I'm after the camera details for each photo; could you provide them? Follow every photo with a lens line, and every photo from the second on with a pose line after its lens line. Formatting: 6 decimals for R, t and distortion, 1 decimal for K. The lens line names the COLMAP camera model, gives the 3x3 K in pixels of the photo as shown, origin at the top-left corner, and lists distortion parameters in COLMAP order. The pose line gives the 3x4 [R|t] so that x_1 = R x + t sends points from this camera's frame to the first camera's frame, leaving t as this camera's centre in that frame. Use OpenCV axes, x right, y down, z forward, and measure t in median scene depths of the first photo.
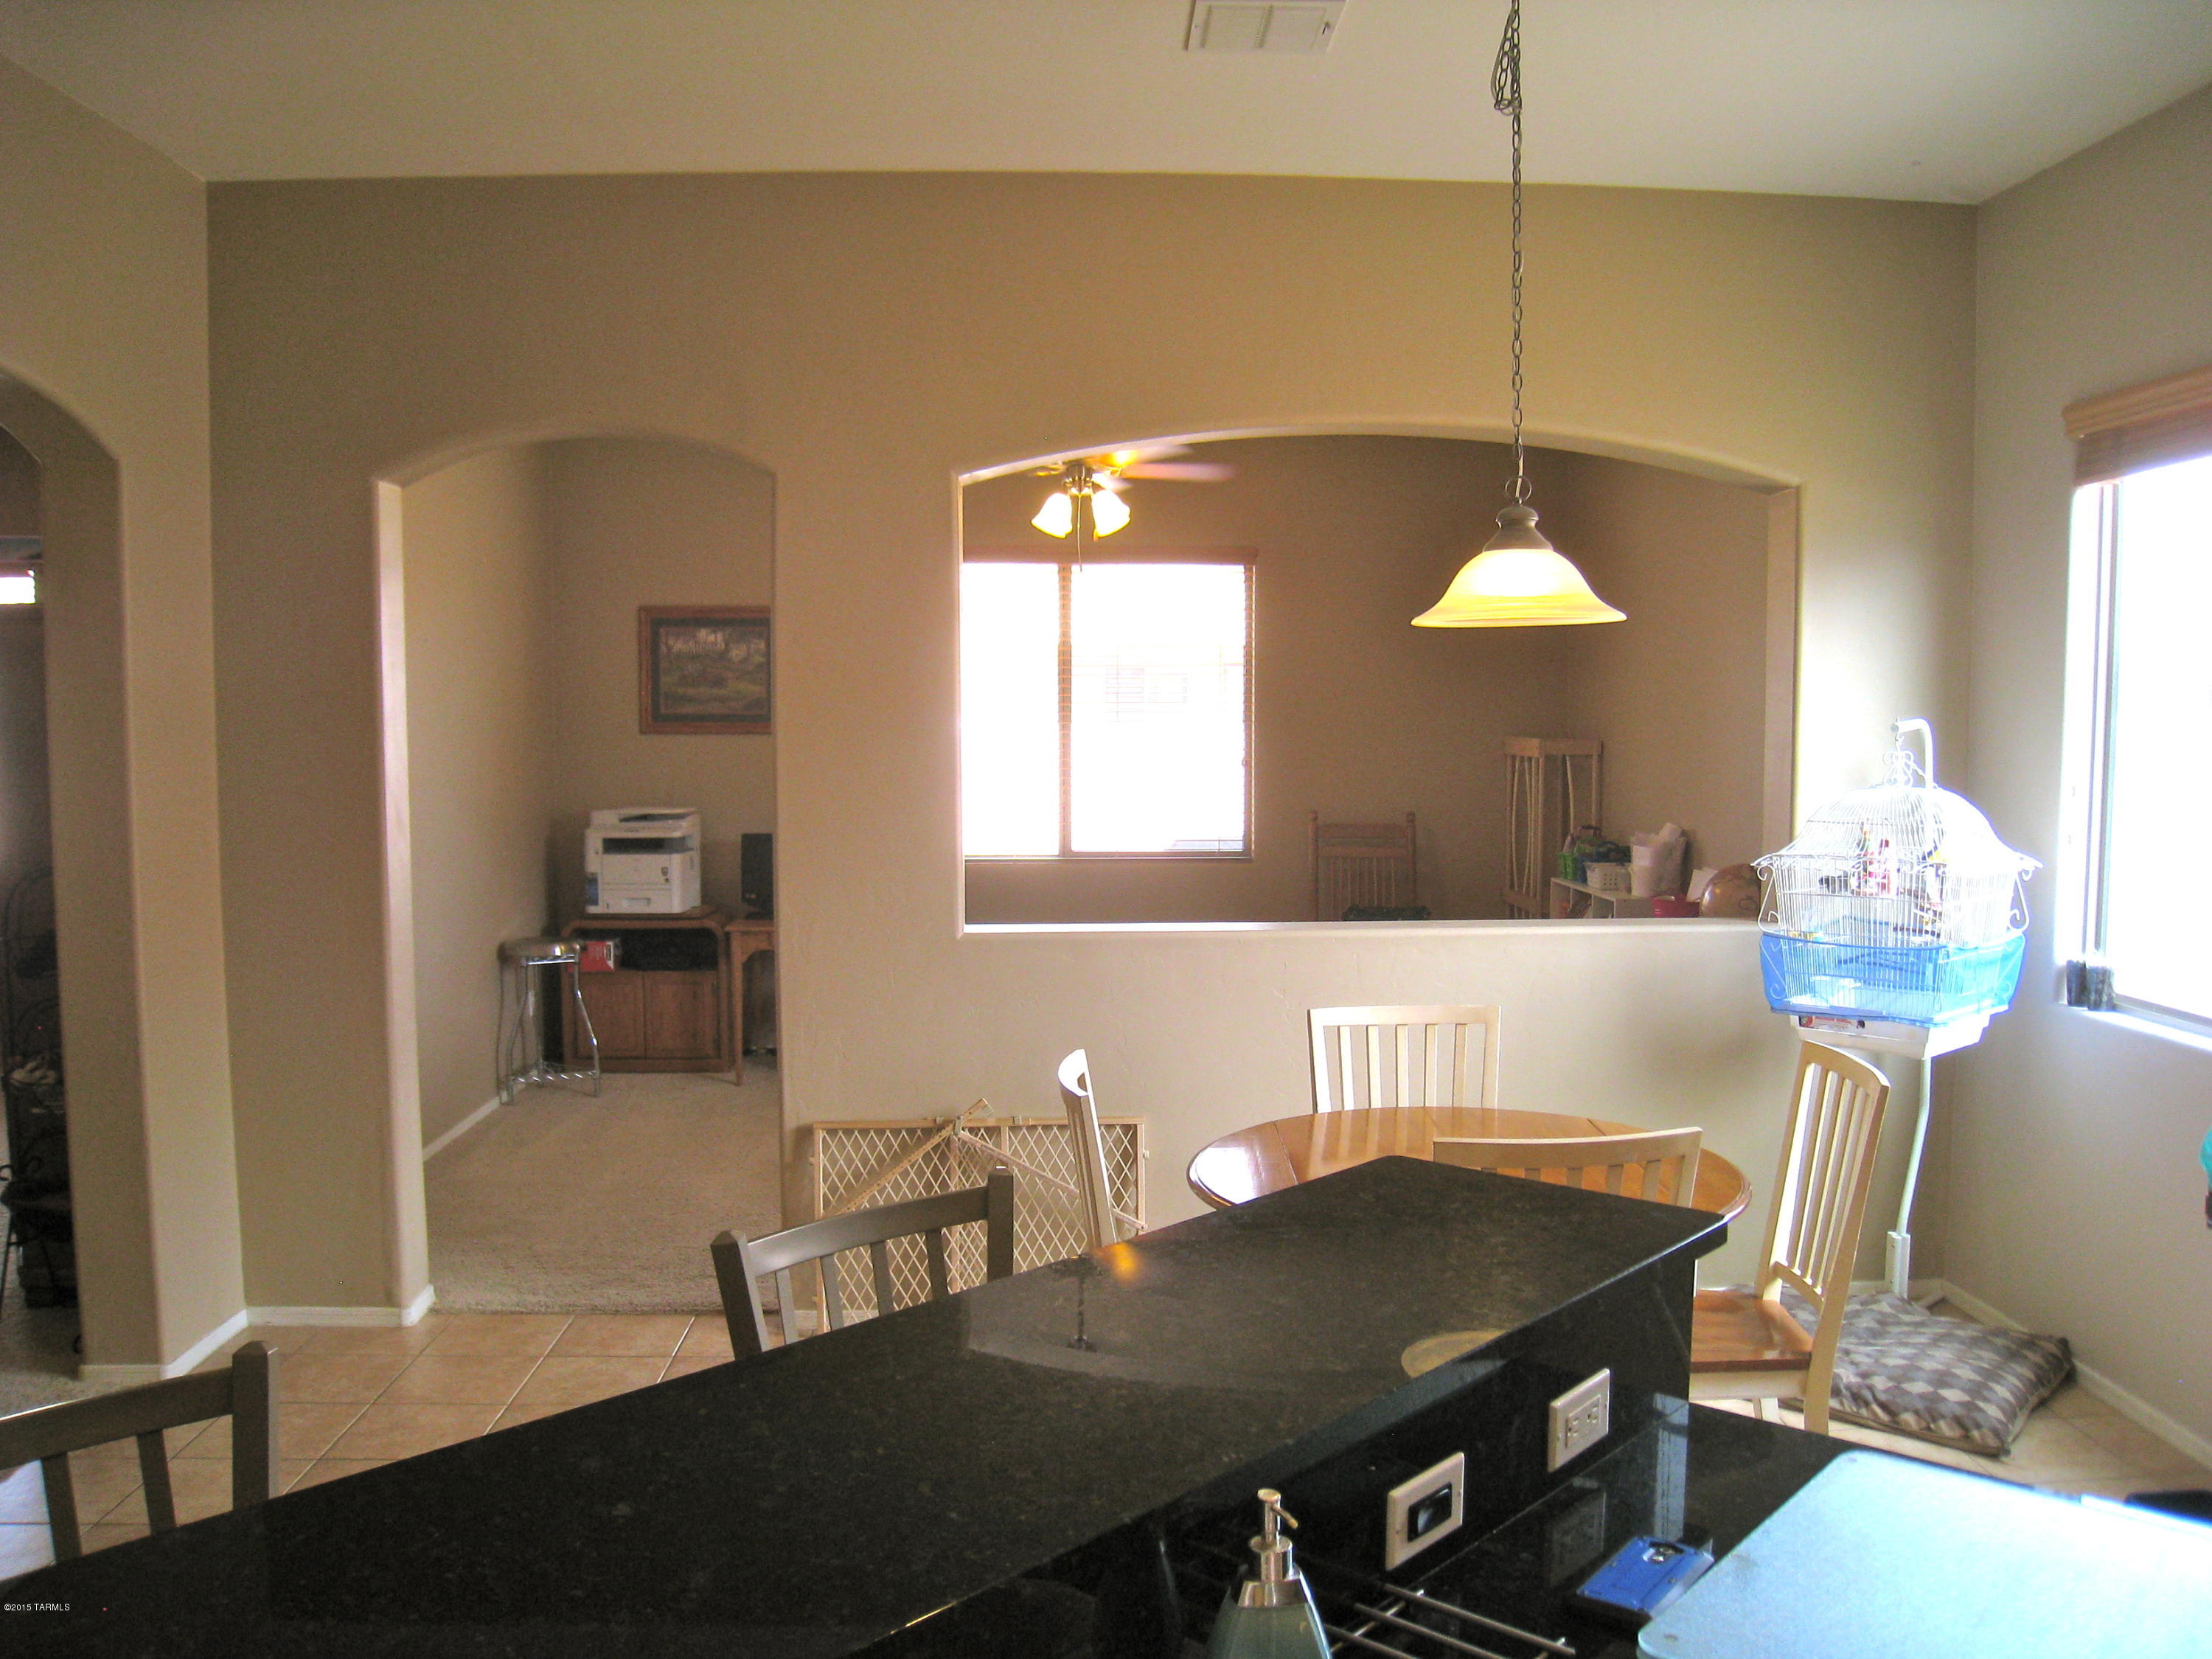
lens RADIAL K [[1807.1, 0, 1106.0], [0, 1807.1, 829.5], [0, 0, 1]] dist [-0.152198, 0.103135]
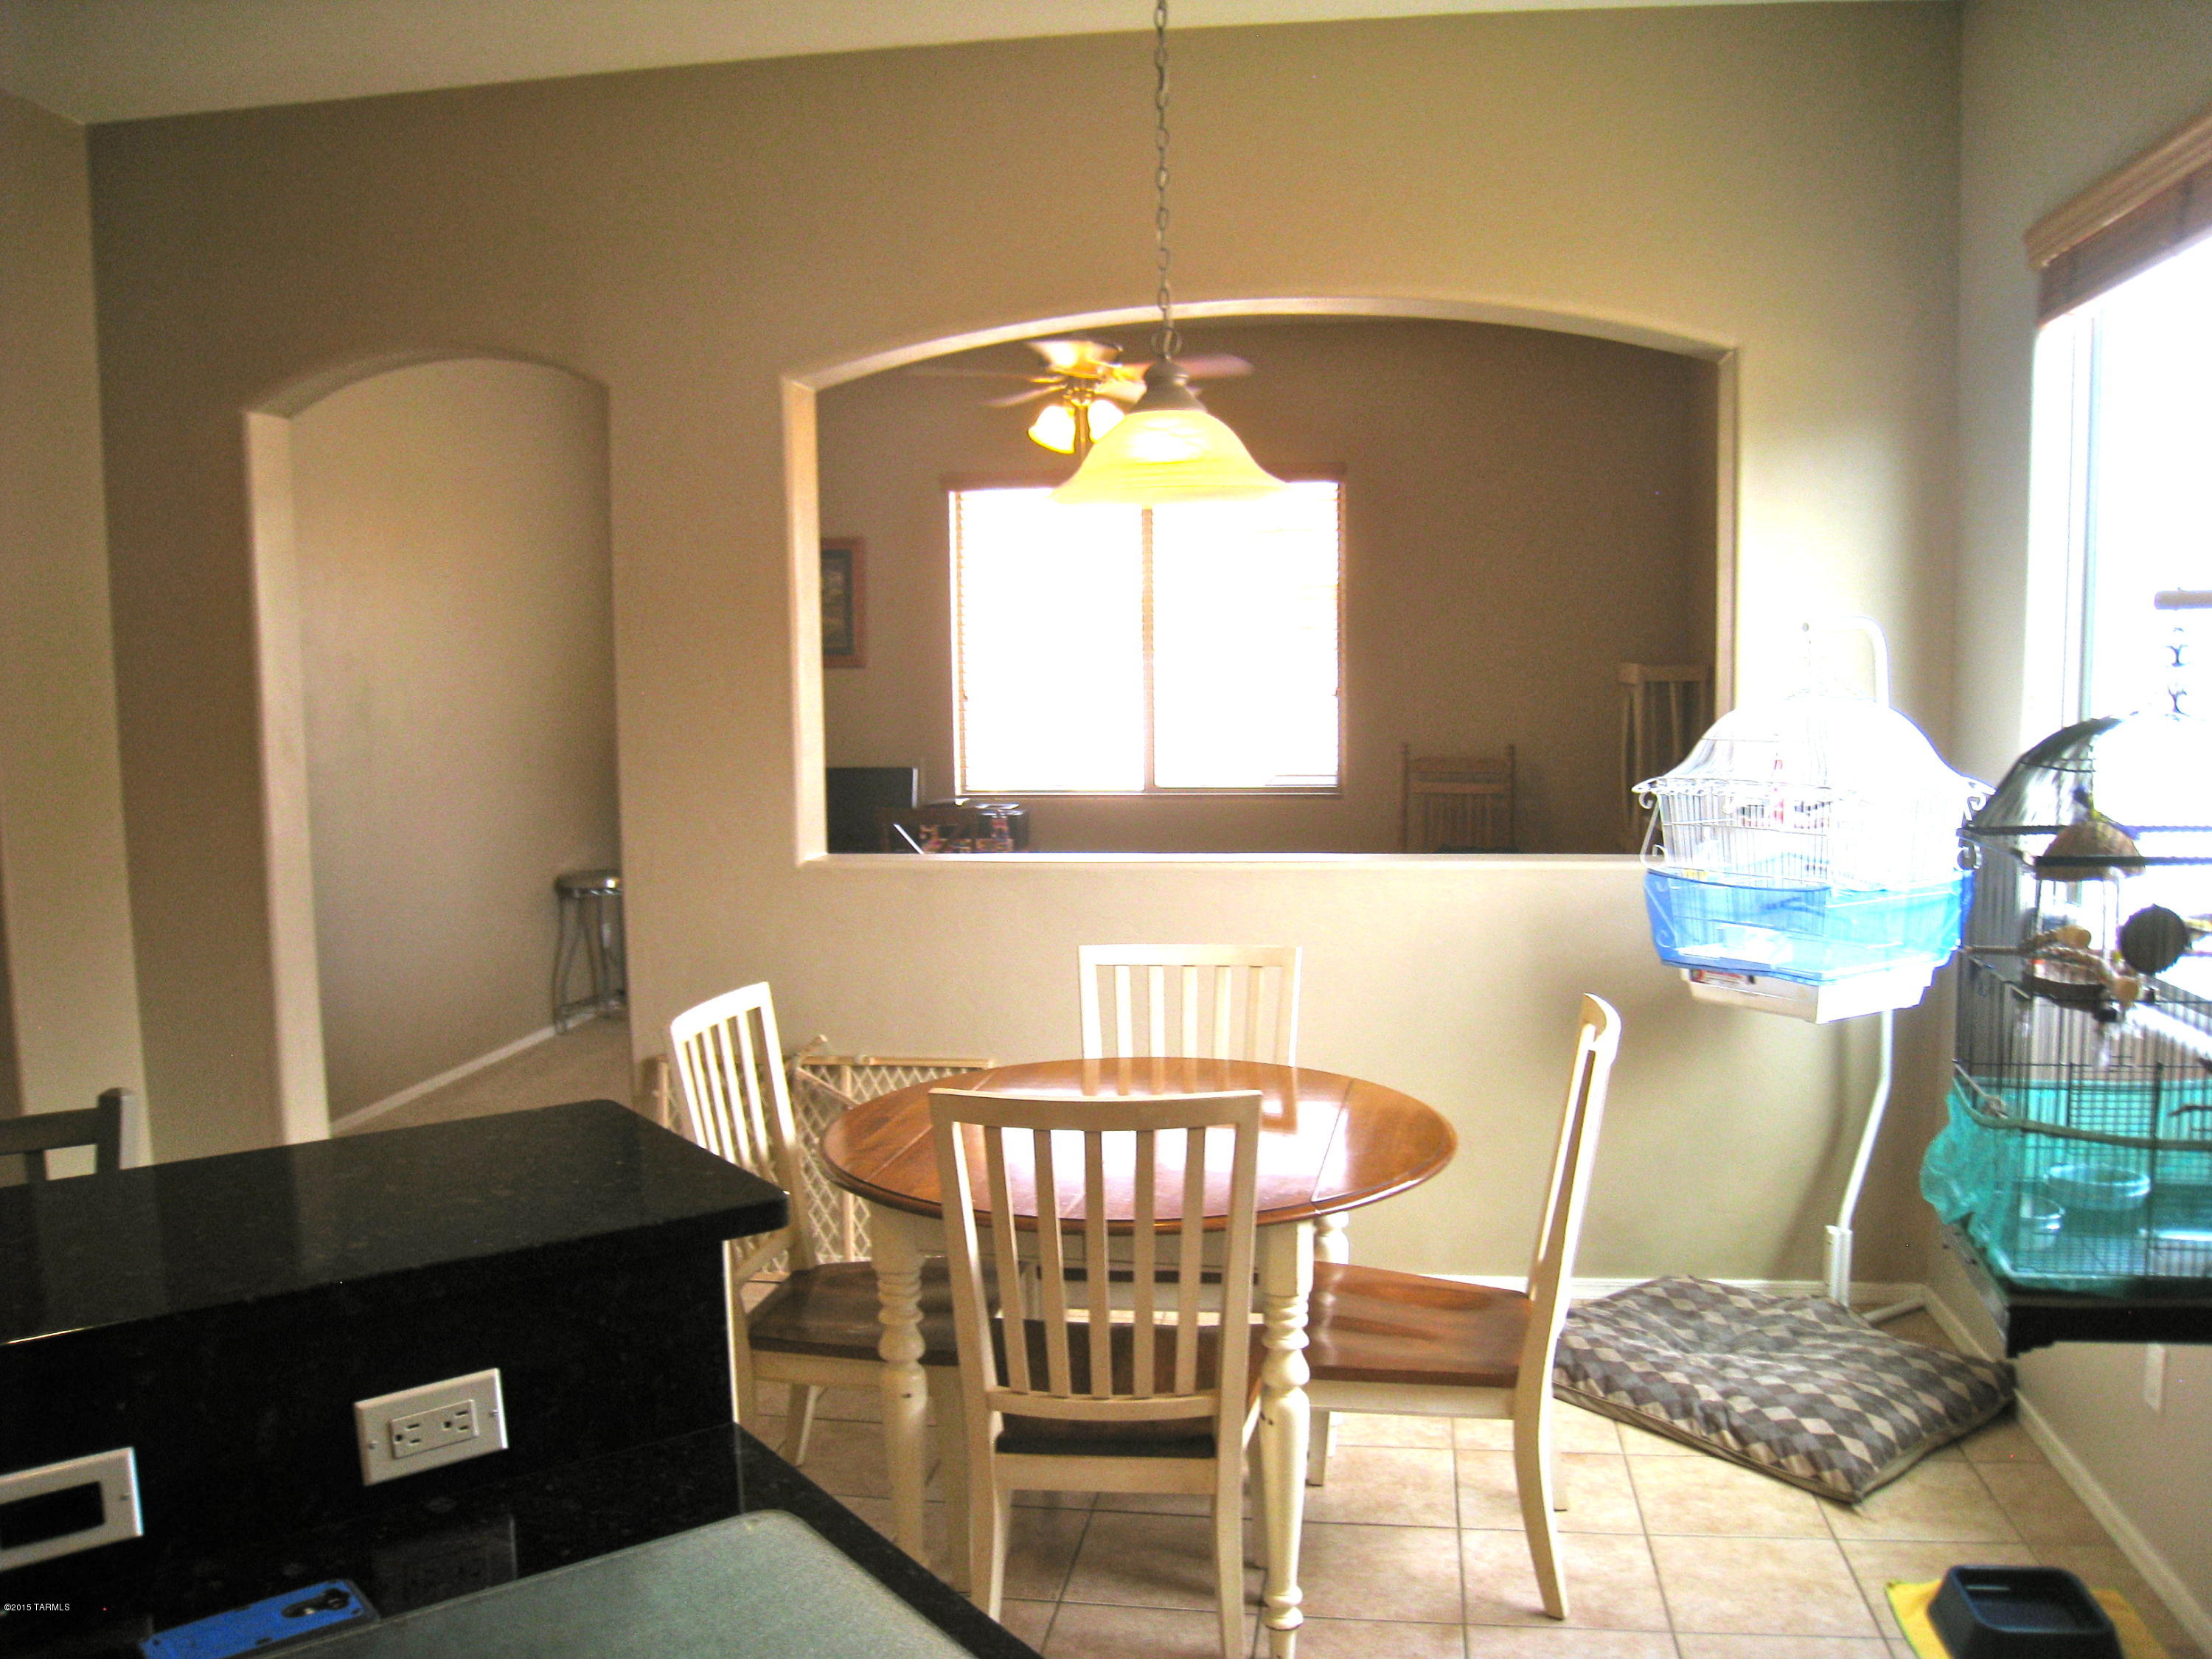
lens RADIAL K [[1807.1, 0, 1106.0], [0, 1807.1, 829.5], [0, 0, 1]] dist [-0.152198, 0.103135]
pose [[0.981453, 0.006381, -0.191598, 0.286012], [-0.000817, 0.999576, 0.029108, 0.014330], [0.191702, -0.028411, 0.981042, 0.110880]]
